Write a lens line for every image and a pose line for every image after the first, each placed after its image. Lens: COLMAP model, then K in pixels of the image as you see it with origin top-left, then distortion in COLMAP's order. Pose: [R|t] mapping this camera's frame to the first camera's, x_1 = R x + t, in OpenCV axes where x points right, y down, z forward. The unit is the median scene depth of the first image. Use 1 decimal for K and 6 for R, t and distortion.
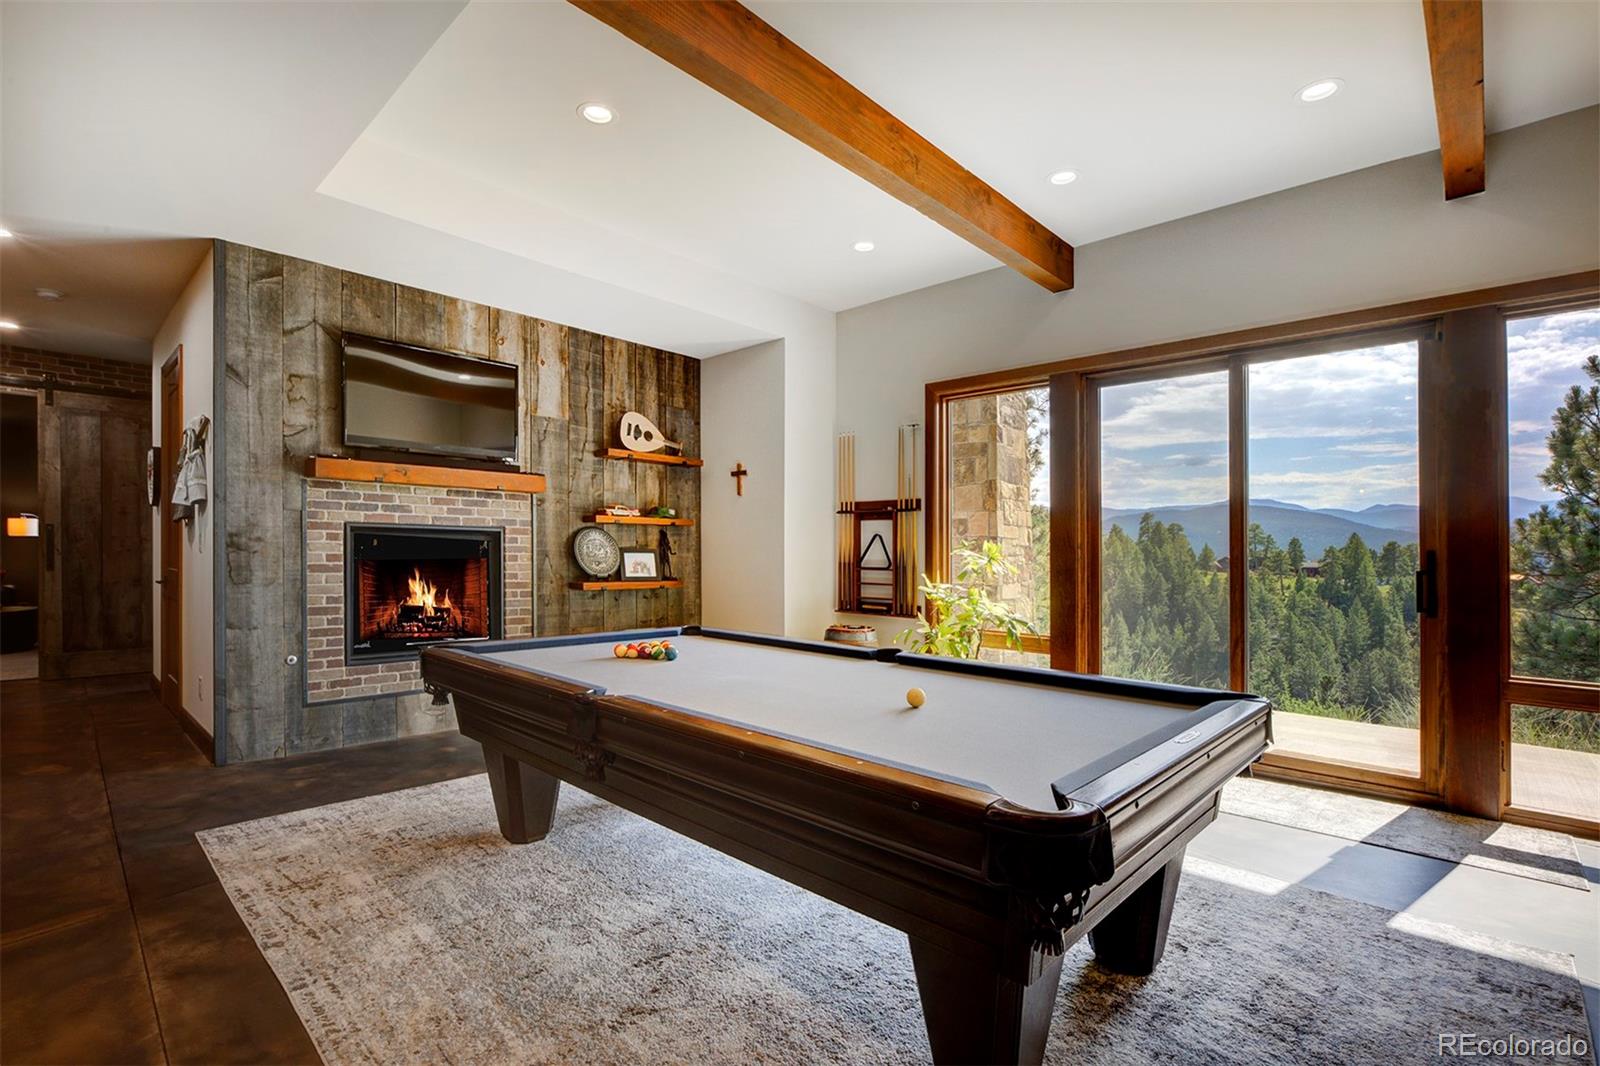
lens RADIAL K [[727.7, 0, 775.8], [0, 727.7, 542.4], [0, 0, 1]] dist [-0.013488, 0.001761]
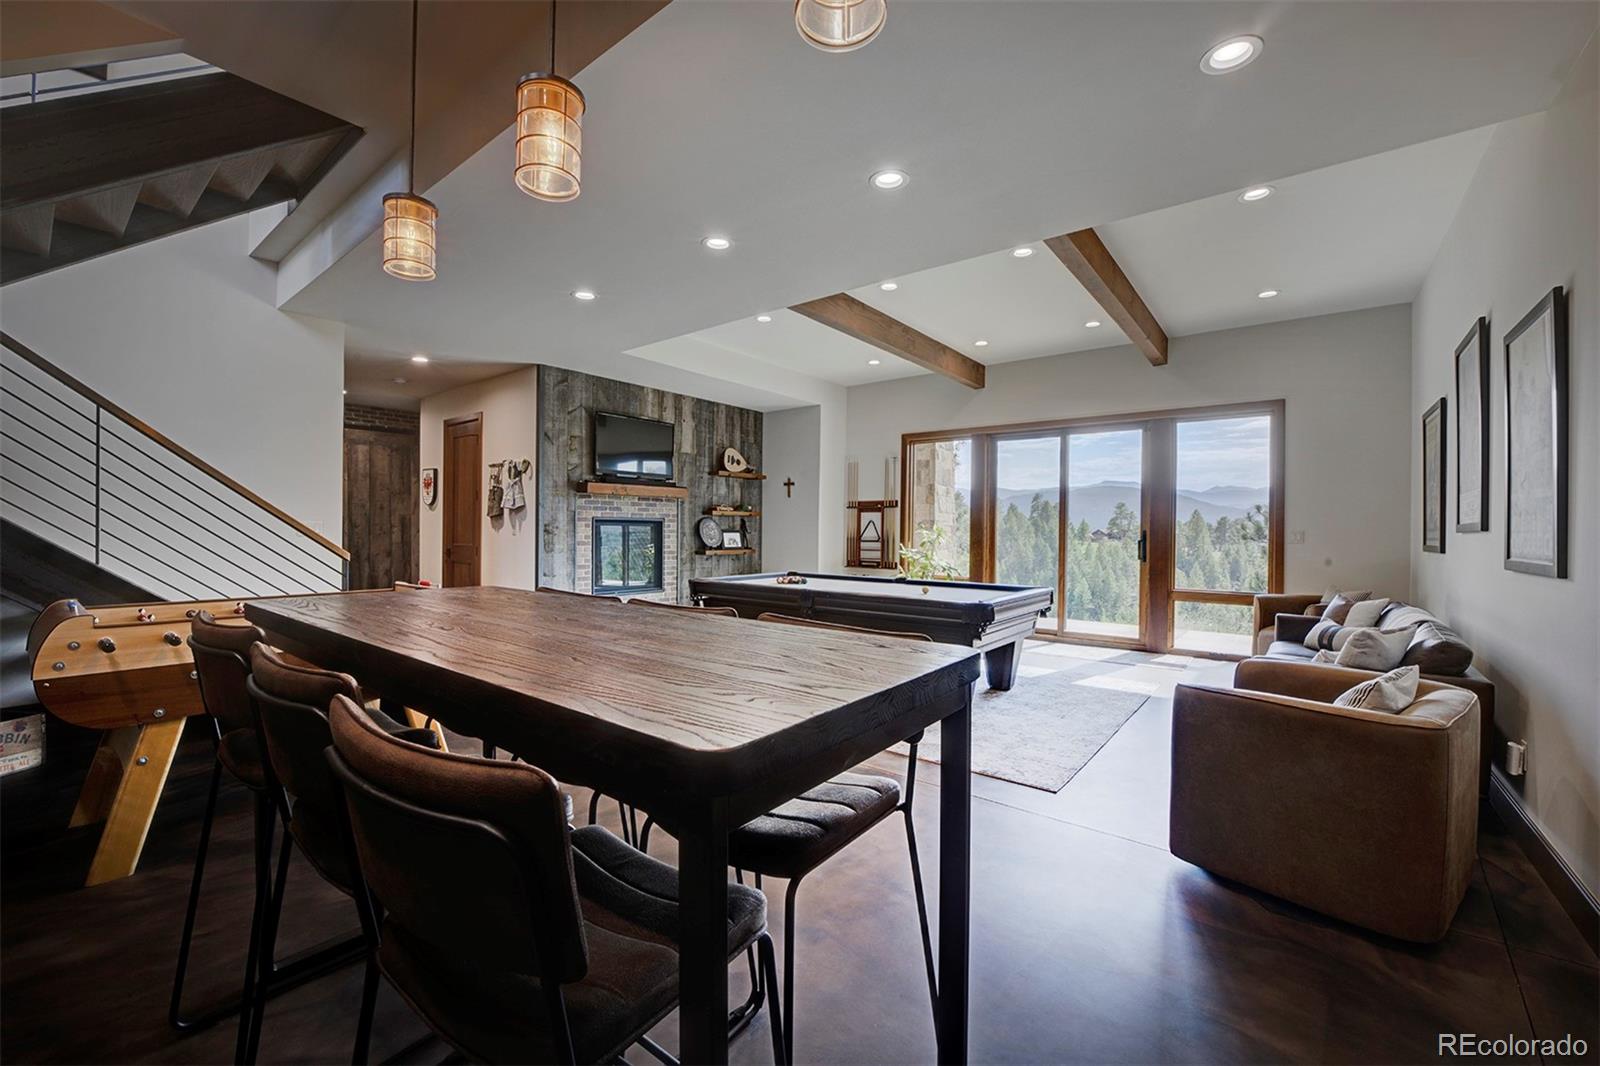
lens RADIAL K [[649.6, 0, 812.5], [0, 649.6, 563.3], [0, 0, 1]] dist [-0.018055, -0.000388]
pose [[0.990353, -0.012608, 0.137994, -0.216766], [0.003032, 0.997585, 0.069385, -0.018467], [-0.138536, -0.068298, 0.988000, -0.504888]]
